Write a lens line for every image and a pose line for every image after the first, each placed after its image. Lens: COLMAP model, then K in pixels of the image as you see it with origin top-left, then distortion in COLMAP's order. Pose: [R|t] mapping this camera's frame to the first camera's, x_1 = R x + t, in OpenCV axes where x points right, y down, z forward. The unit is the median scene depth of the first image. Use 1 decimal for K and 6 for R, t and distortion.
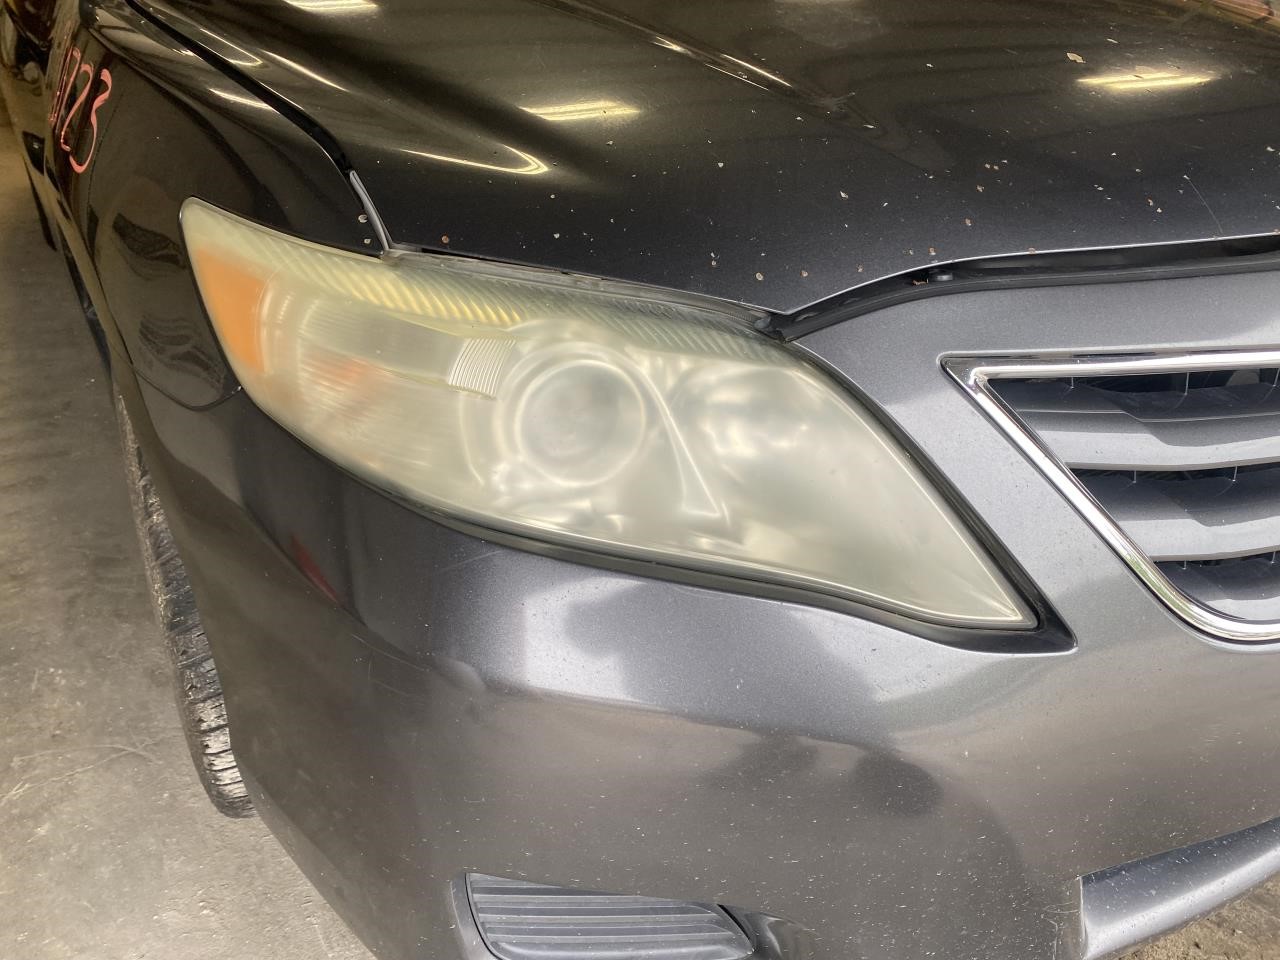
lens RADIAL K [[976.9, 0, 626.9], [0, 976.9, 482.6], [0, 0, 1]] dist [0.016023, -0.012772]
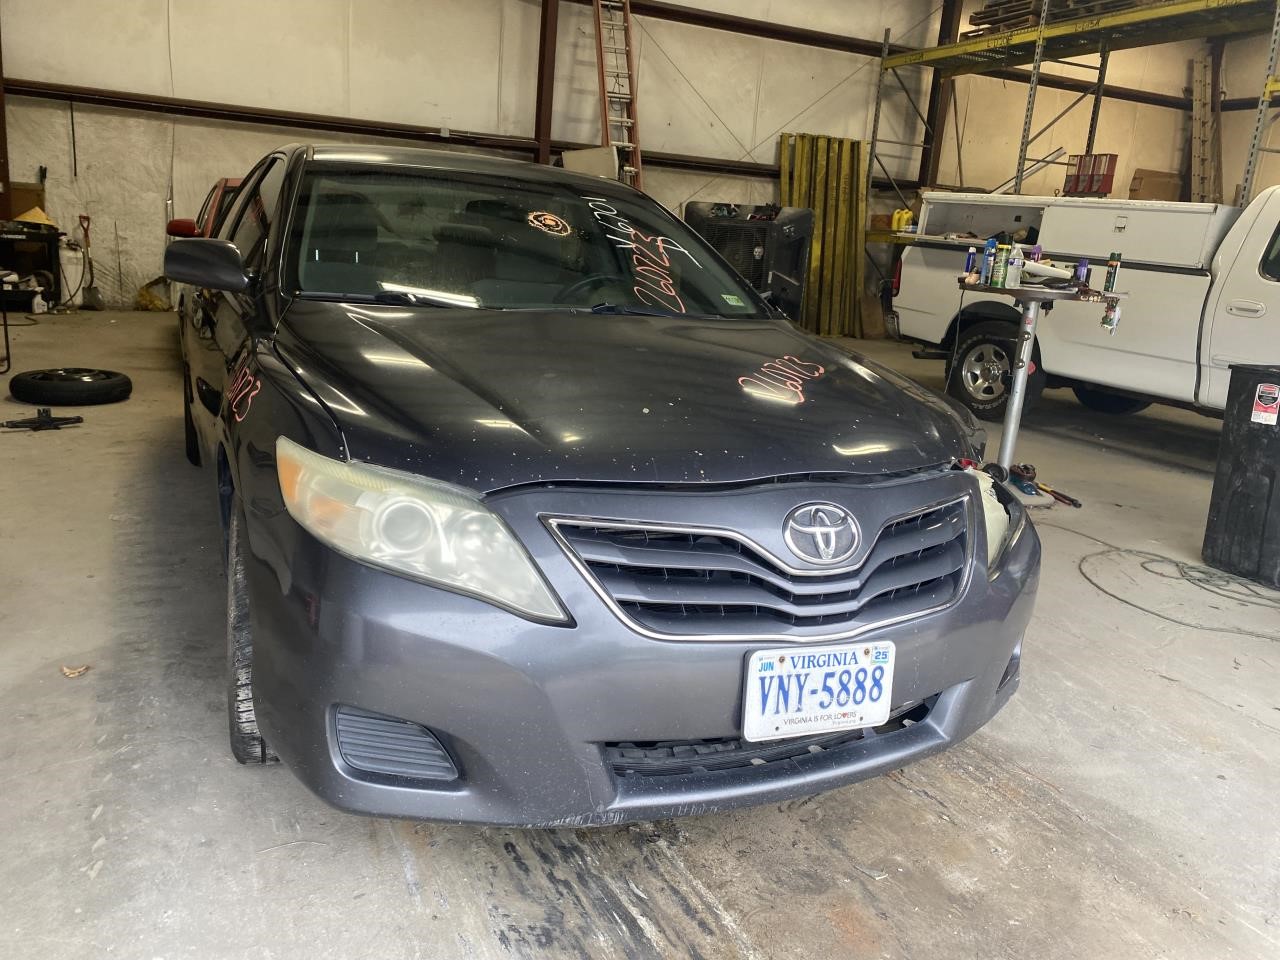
lens RADIAL K [[976.9, 0, 641.9], [0, 976.9, 455.0], [0, 0, 1]] dist [0.016023, -0.012772]
pose [[0.994460, 0.077622, -0.070875, 0.364705], [-0.094486, 0.955565, -0.279227, 0.204489], [0.046052, 0.284377, 0.957606, -0.750408]]
